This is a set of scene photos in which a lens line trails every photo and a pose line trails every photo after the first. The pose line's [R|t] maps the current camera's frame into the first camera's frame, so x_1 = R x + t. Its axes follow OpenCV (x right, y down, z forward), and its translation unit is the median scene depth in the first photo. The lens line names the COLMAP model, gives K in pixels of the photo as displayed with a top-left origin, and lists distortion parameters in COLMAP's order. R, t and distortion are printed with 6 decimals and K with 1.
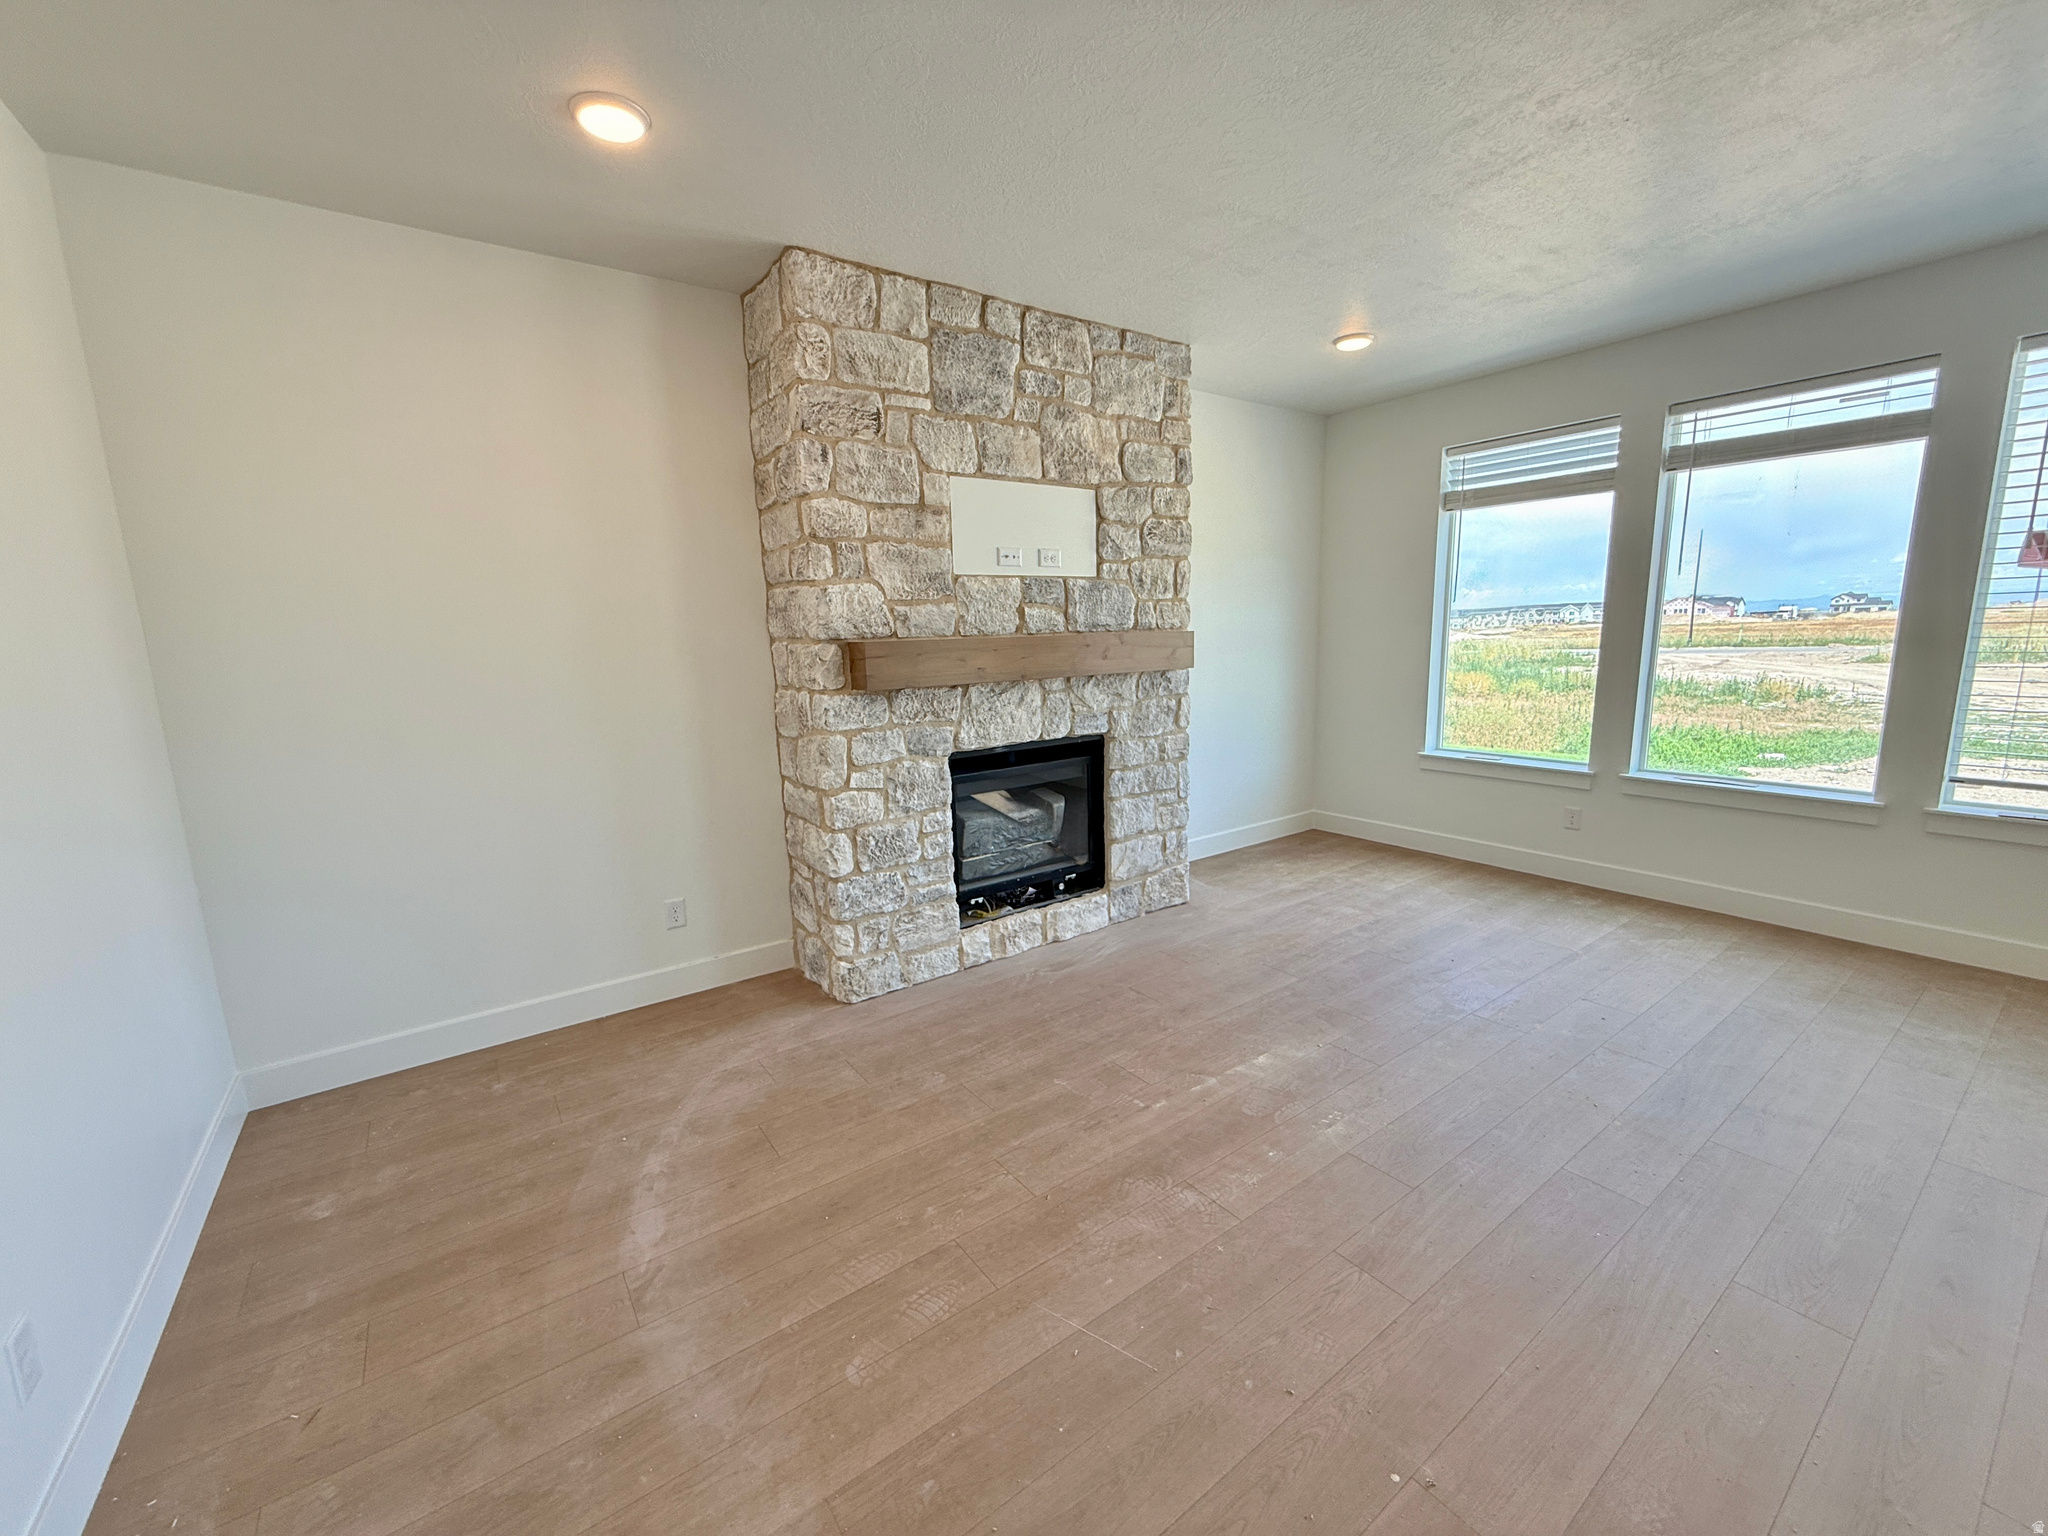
lens RADIAL K [[819.1, 0, 1025.6], [0, 819.1, 762.3], [0, 0, 1]] dist [0.000143, 0.001185]
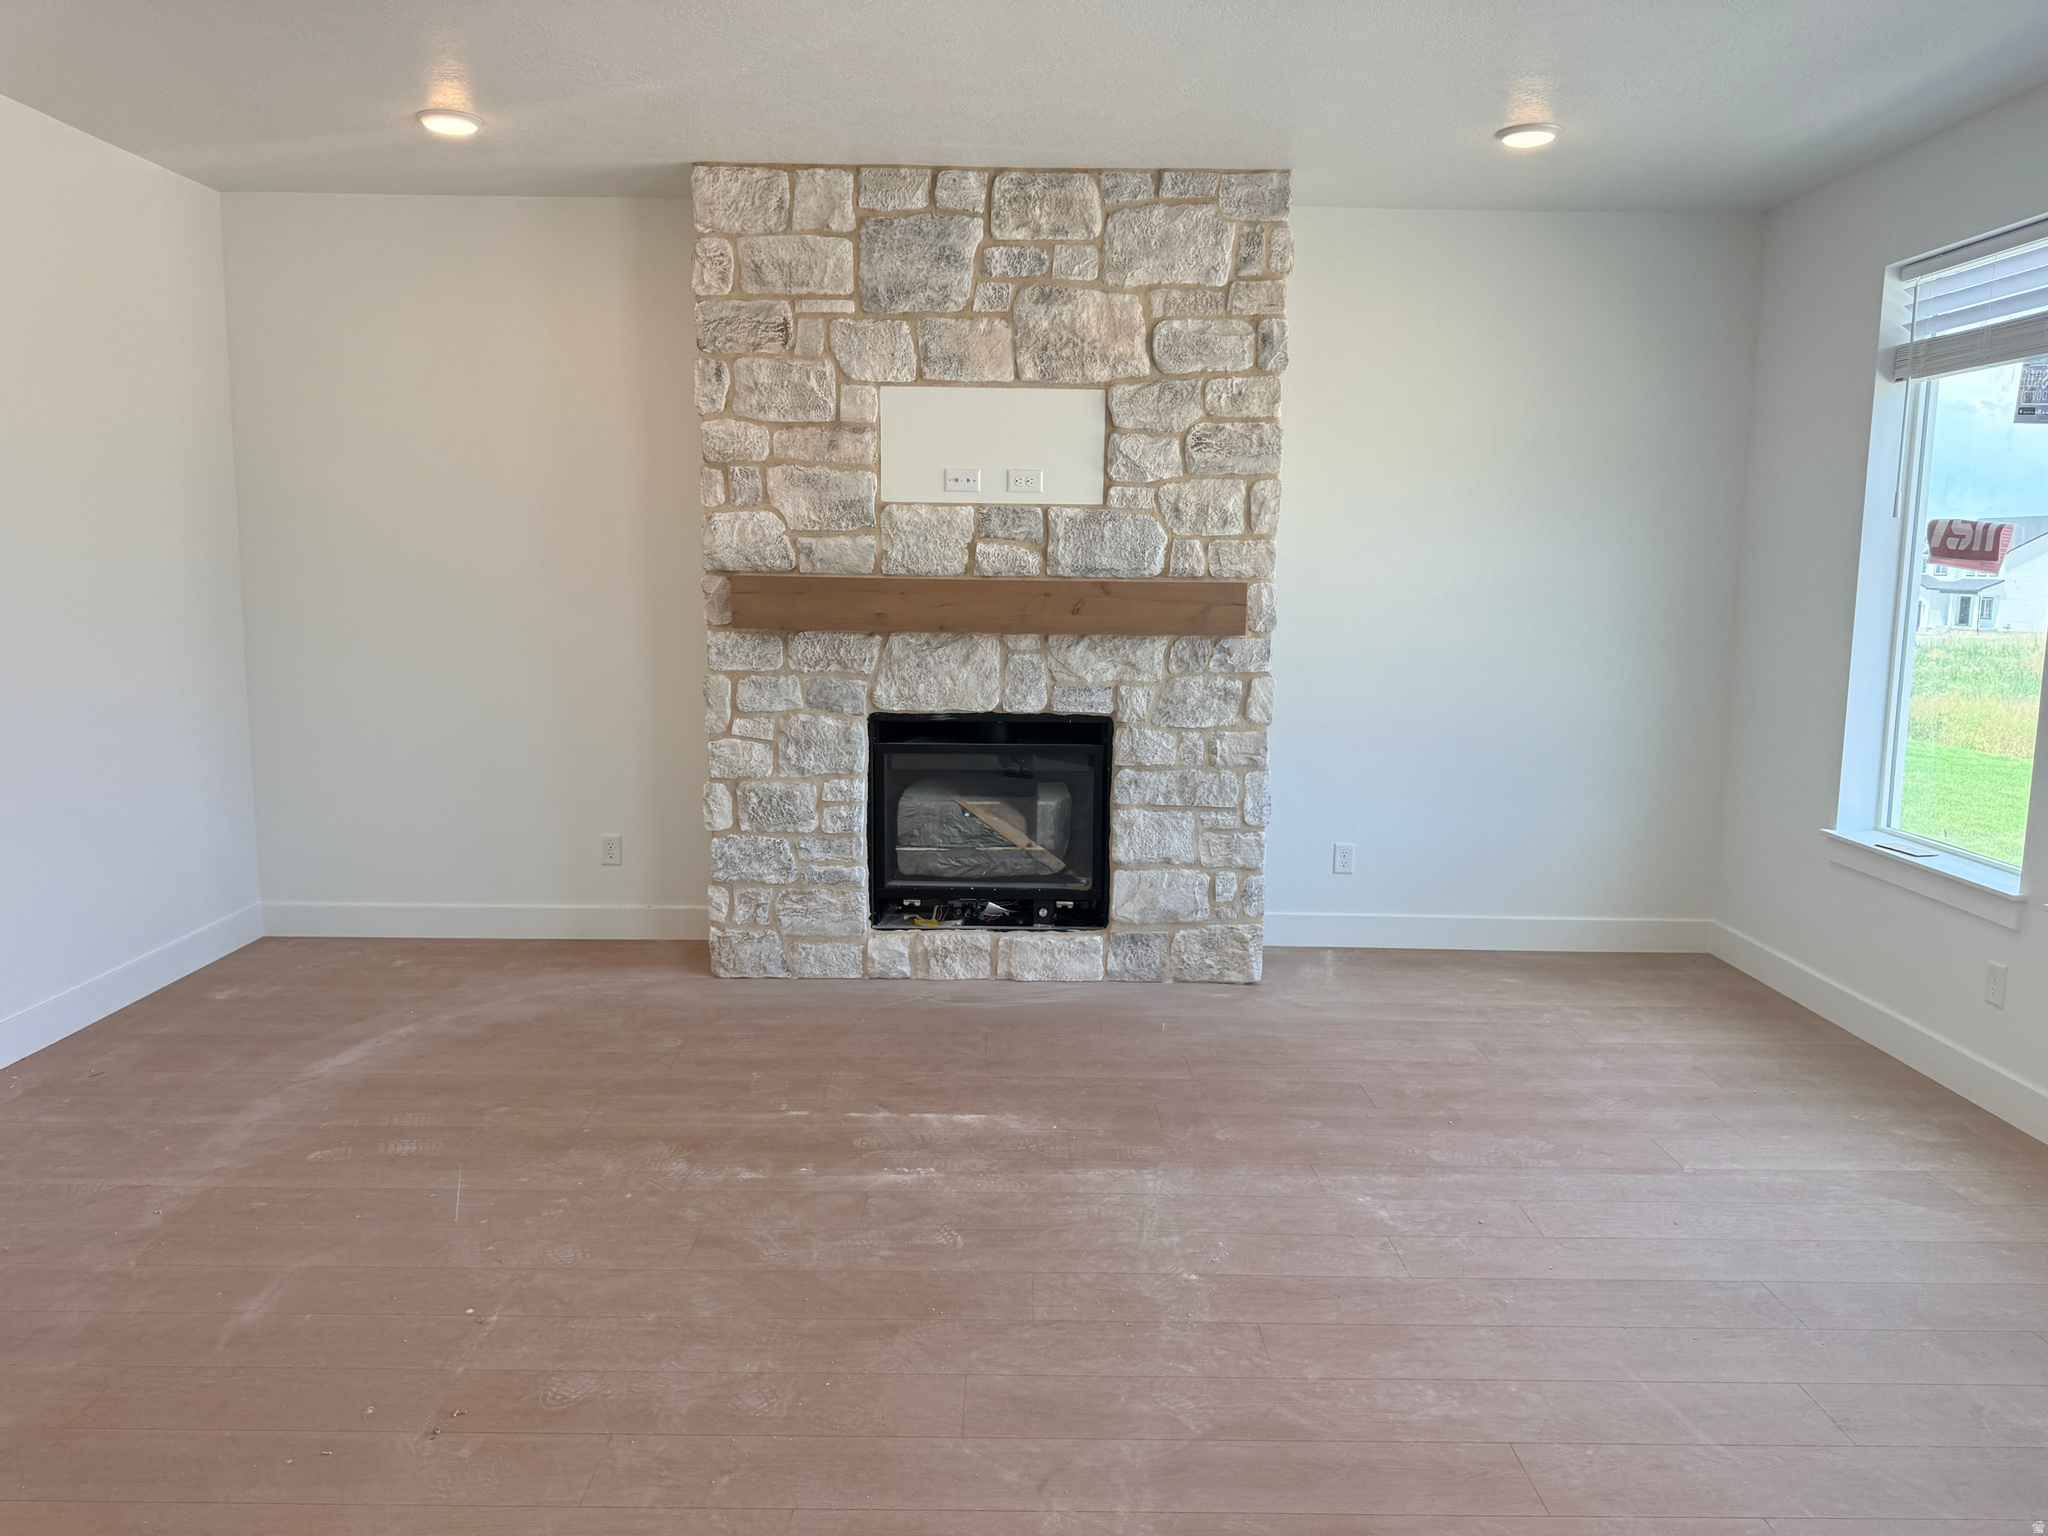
lens RADIAL K [[1454.0, 0, 1036.1], [0, 1454.0, 749.6], [0, 0, 1]] dist [0.062074, -0.053693]
pose [[0.815589, 0.113318, -0.567427, 0.881259], [-0.127481, 0.991730, 0.014819, -0.017760], [0.564414, 0.060250, 0.823290, -0.122923]]
